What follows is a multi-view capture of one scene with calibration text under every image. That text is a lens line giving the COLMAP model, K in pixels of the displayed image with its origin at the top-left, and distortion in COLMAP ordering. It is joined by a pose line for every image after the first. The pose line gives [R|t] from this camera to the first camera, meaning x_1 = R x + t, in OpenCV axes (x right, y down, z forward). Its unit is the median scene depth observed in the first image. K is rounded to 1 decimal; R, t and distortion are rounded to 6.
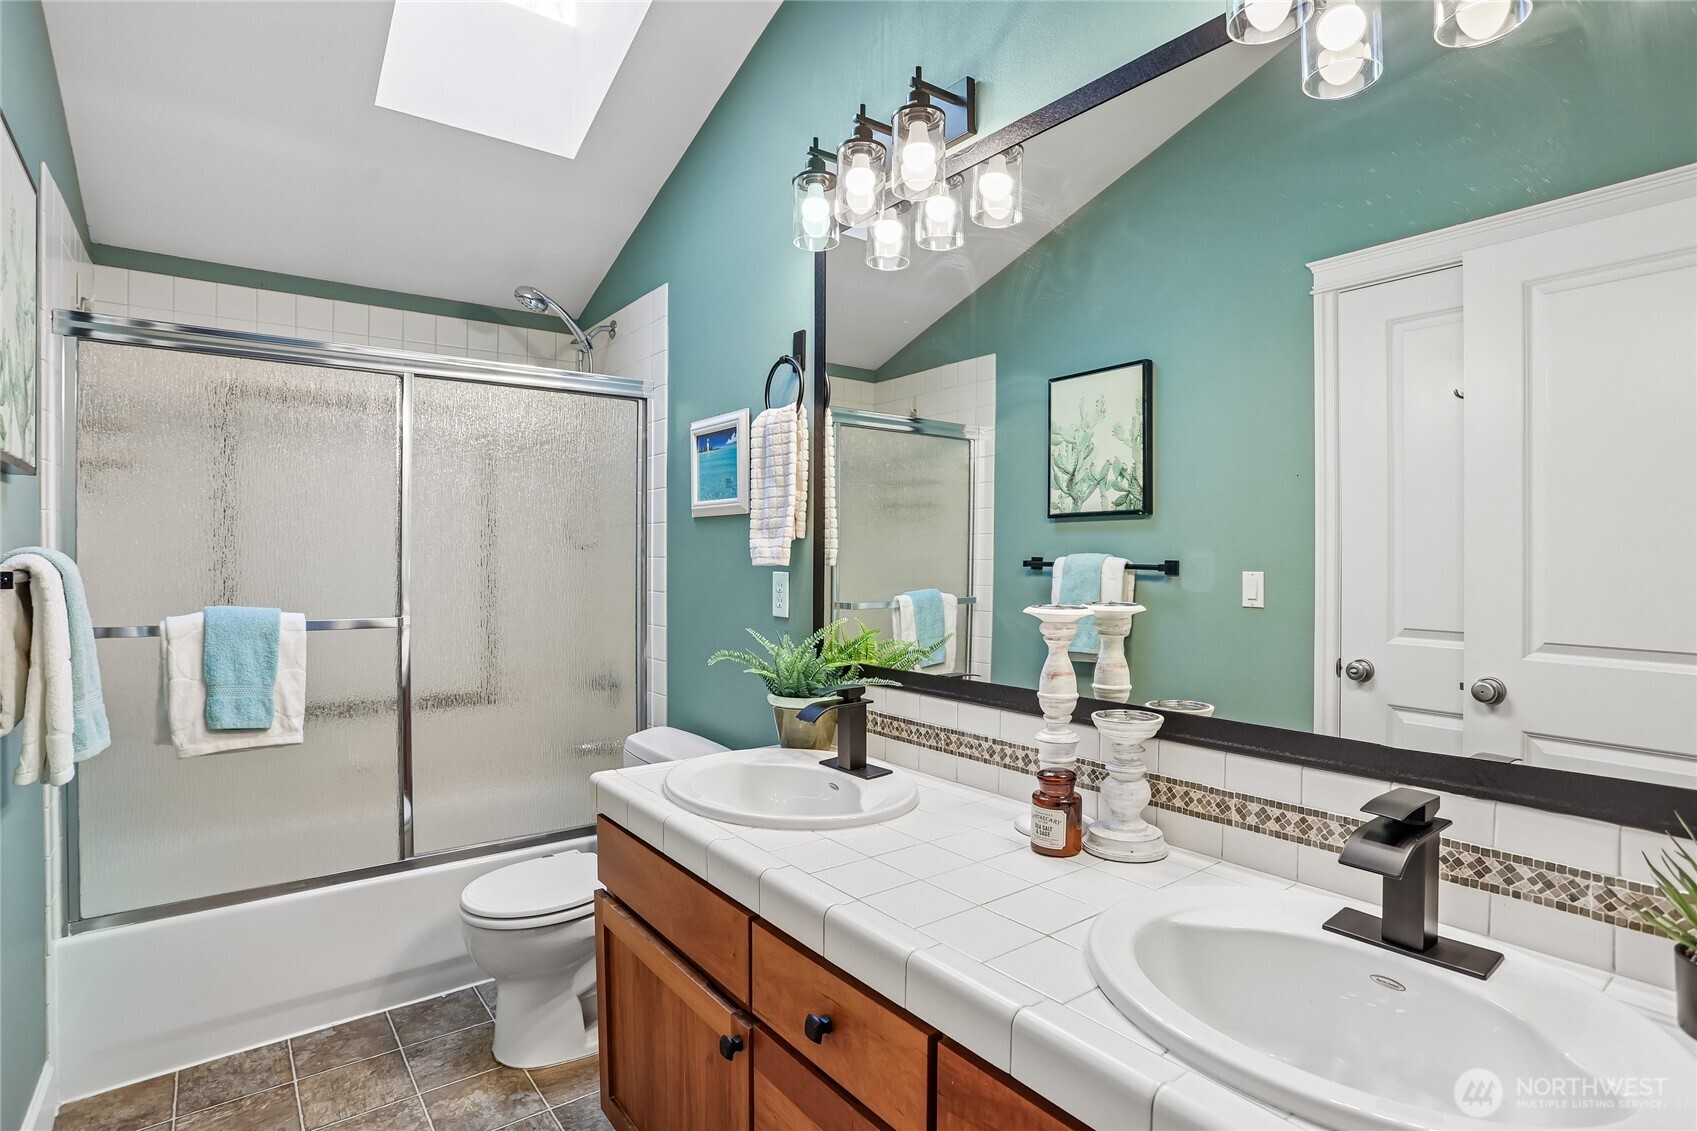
lens RADIAL K [[853.5, 0, 849.1], [0, 853.5, 552.4], [0, 0, 1]] dist [-0.062526, 0.028258]
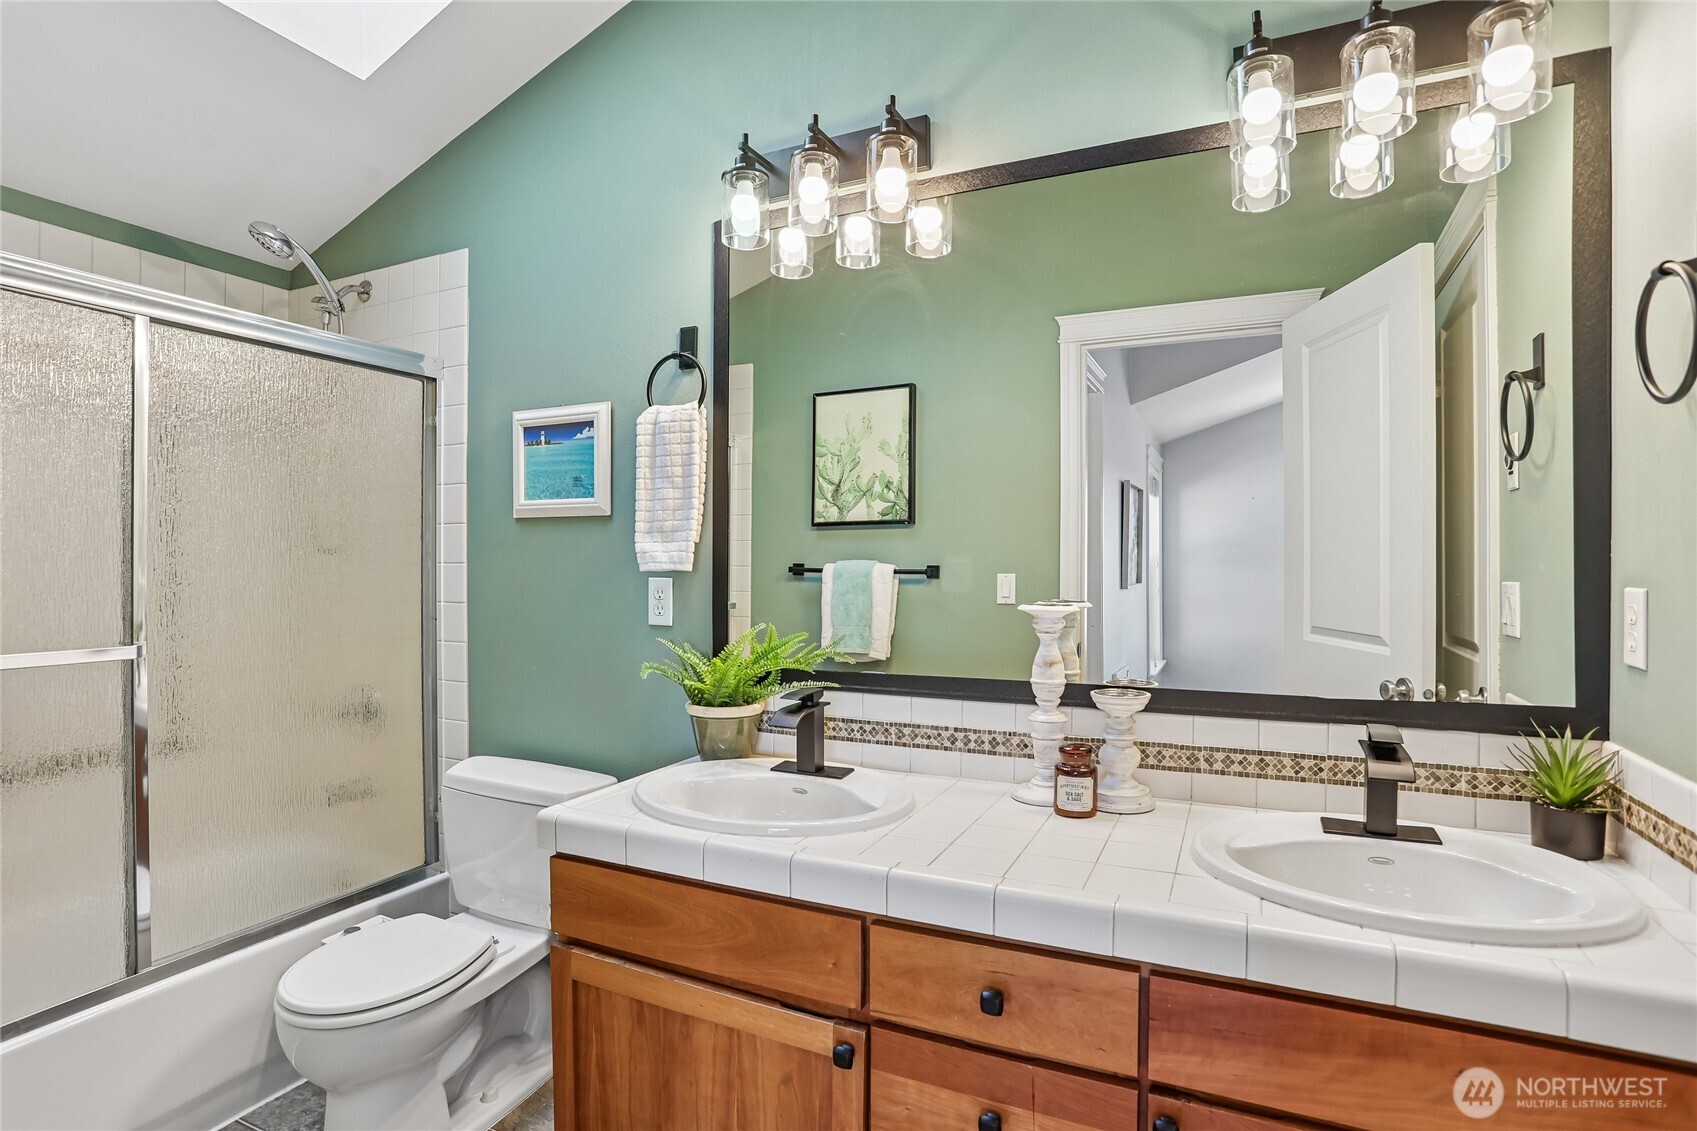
lens RADIAL K [[852.5, 0, 855.0], [0, 852.5, 557.8], [0, 0, 1]] dist [-0.061219, 0.029377]
pose [[0.885979, 0.001030, 0.463725, -0.416217], [-0.000013, 0.999998, -0.002196, 0.003069], [-0.463726, 0.001940, 0.885976, 0.082590]]
